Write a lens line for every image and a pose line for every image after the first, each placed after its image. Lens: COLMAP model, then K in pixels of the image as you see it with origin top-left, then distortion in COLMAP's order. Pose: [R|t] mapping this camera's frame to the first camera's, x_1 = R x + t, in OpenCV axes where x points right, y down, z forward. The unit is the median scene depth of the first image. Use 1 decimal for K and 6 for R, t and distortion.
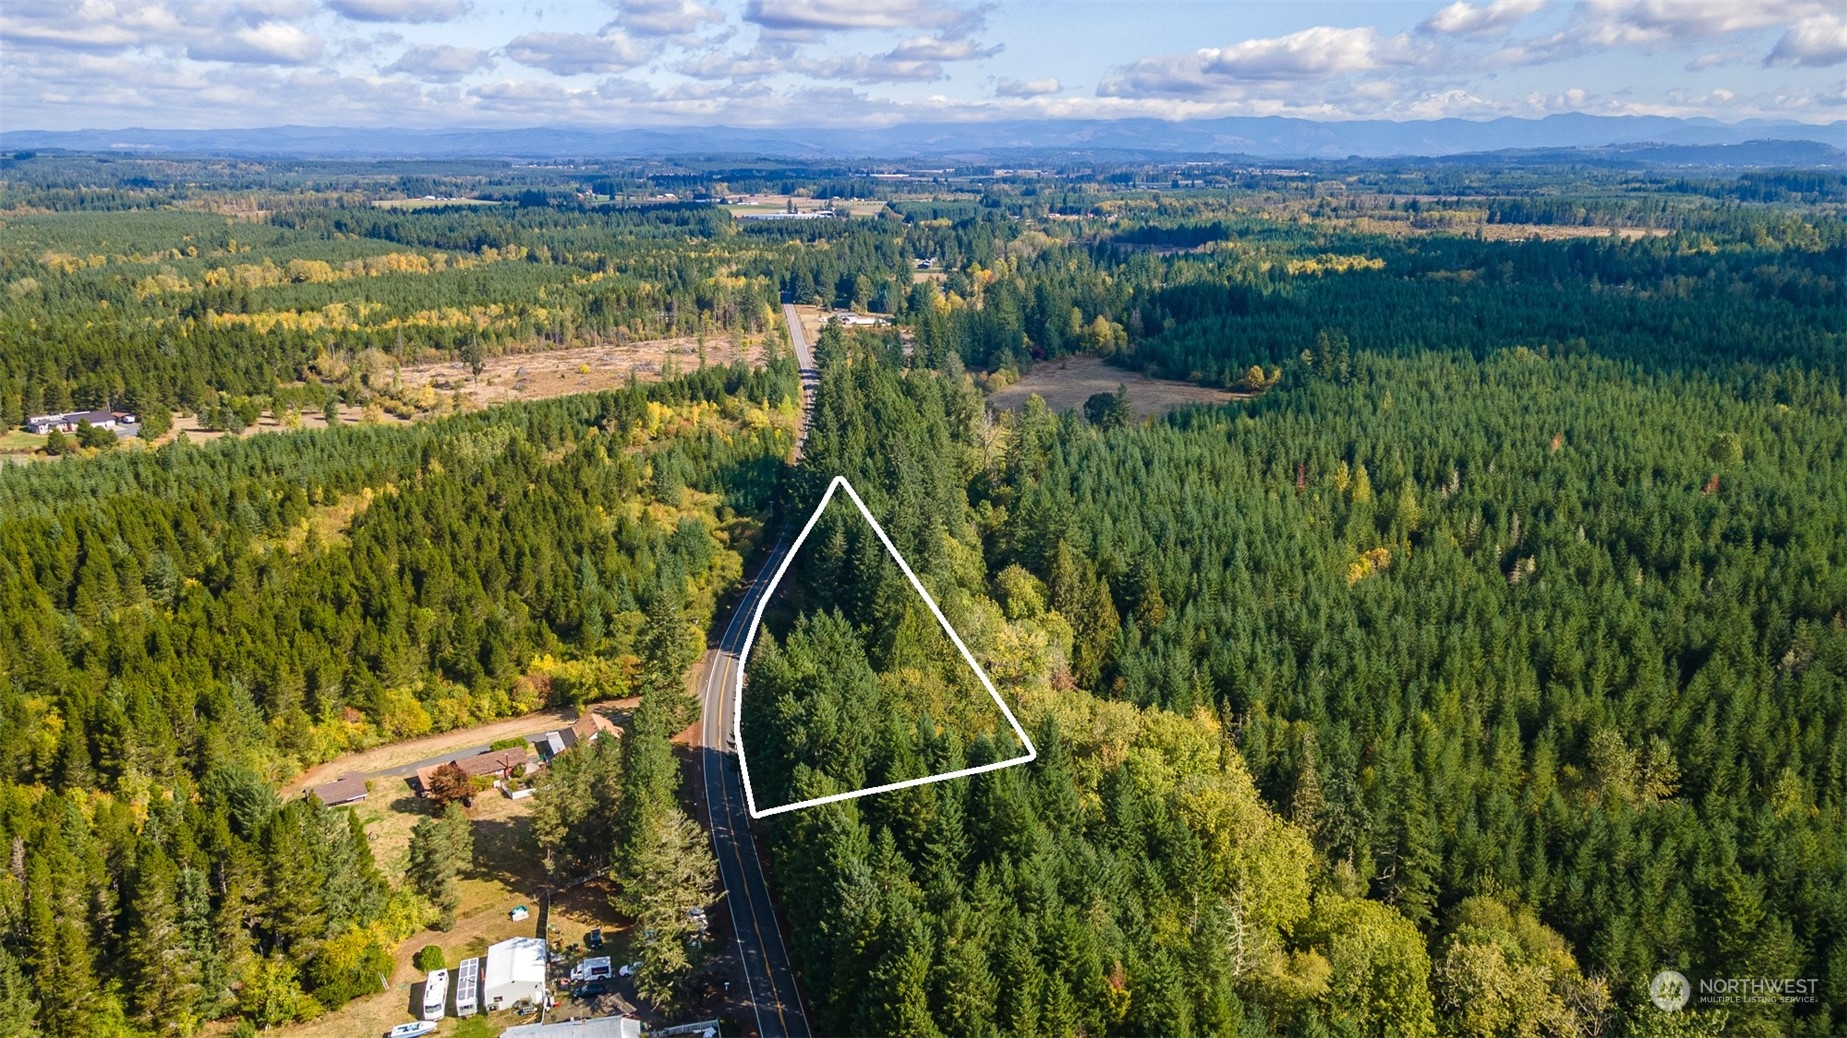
lens RADIAL K [[1349.4, 0, 923.2], [0, 1349.4, 524.3], [0, 0, 1]] dist [0.030166, 0.059398]
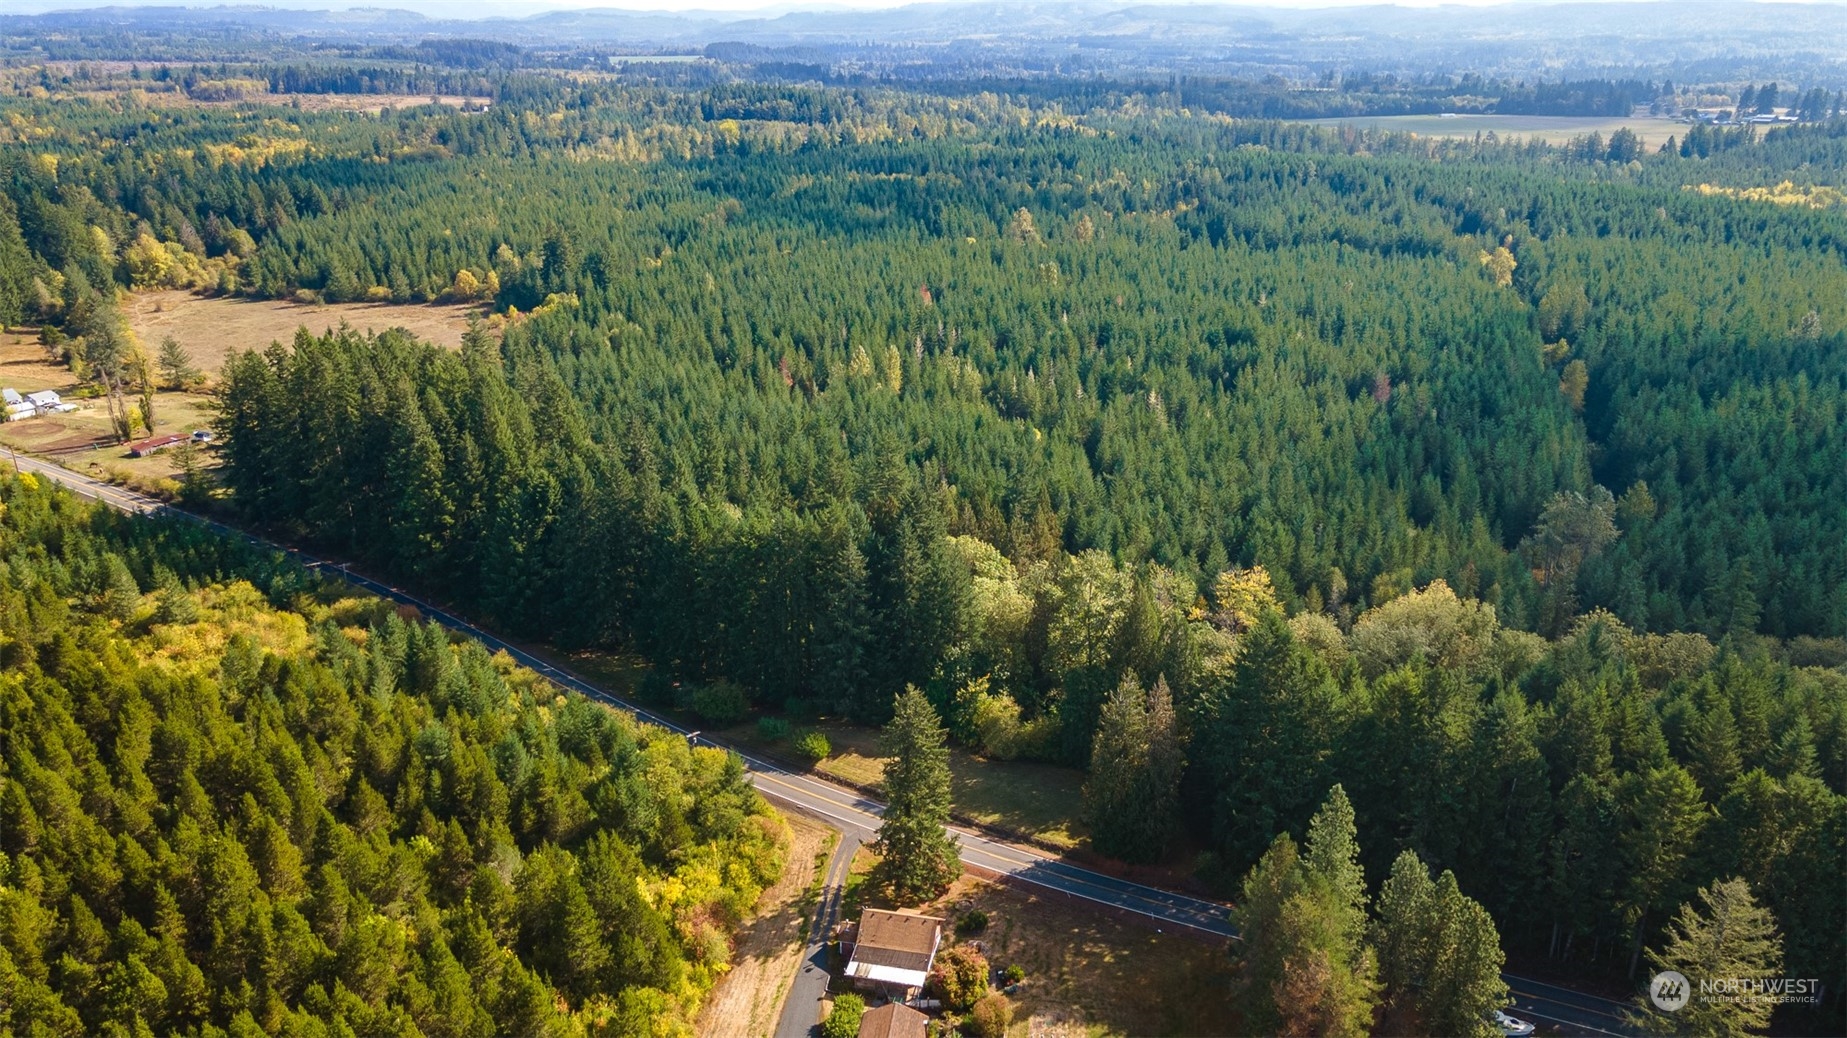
lens RADIAL K [[1349.4, 0, 910.9], [0, 1349.4, 523.9], [0, 0, 1]] dist [0.030166, 0.059398]
pose [[0.614882, -0.283836, 0.735769, -0.333379], [0.217172, 0.957854, 0.188019, -0.076571], [-0.758127, 0.044179, 0.650609, 0.272147]]
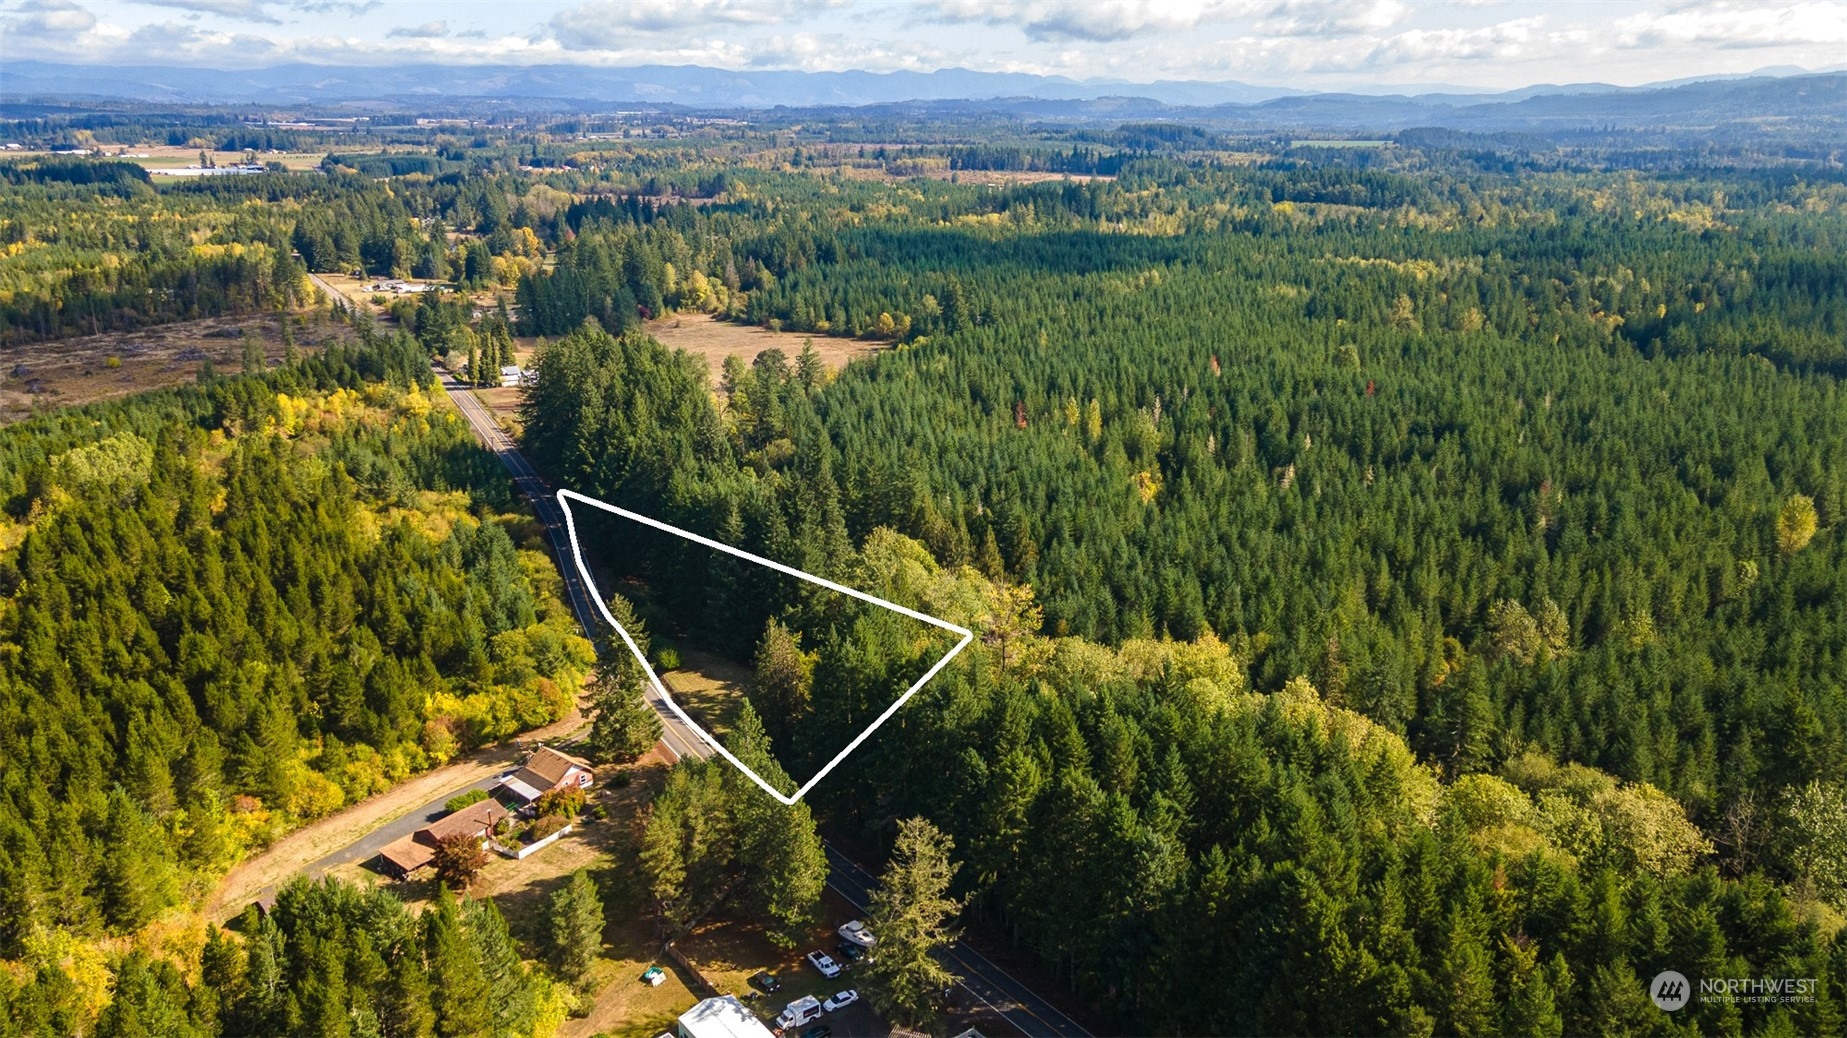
lens RADIAL K [[1349.4, 0, 910.8], [0, 1349.4, 517.7], [0, 0, 1]] dist [0.030166, 0.059398]
pose [[0.919617, -0.117522, 0.374824, -0.179454], [0.106202, 0.993046, 0.050795, -0.015309], [-0.378187, -0.006905, 0.925703, 0.049180]]
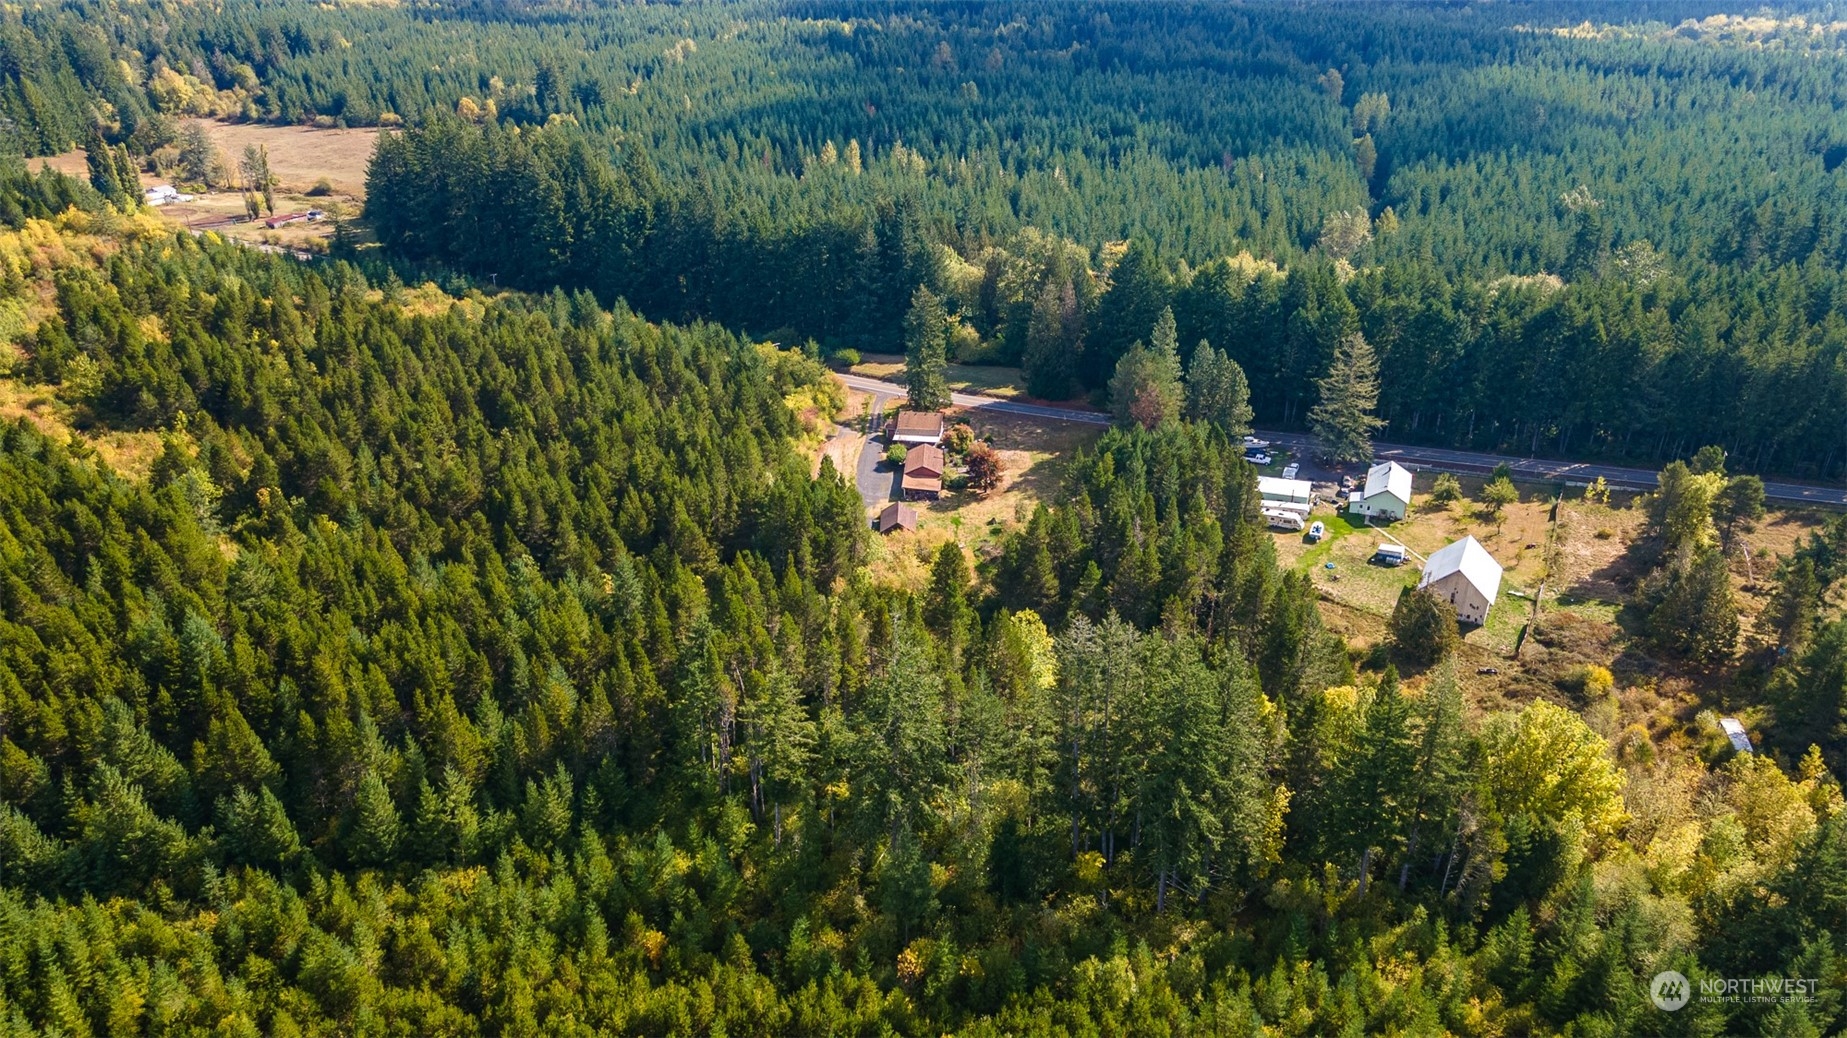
lens RADIAL K [[1349.4, 0, 883.5], [0, 1349.4, 561.1], [0, 0, 1]] dist [0.030166, 0.059398]
pose [[0.564933, -0.376835, 0.734062, -0.561979], [0.222883, 0.926245, 0.303963, -0.044349], [-0.794465, -0.008109, 0.607256, 0.162722]]
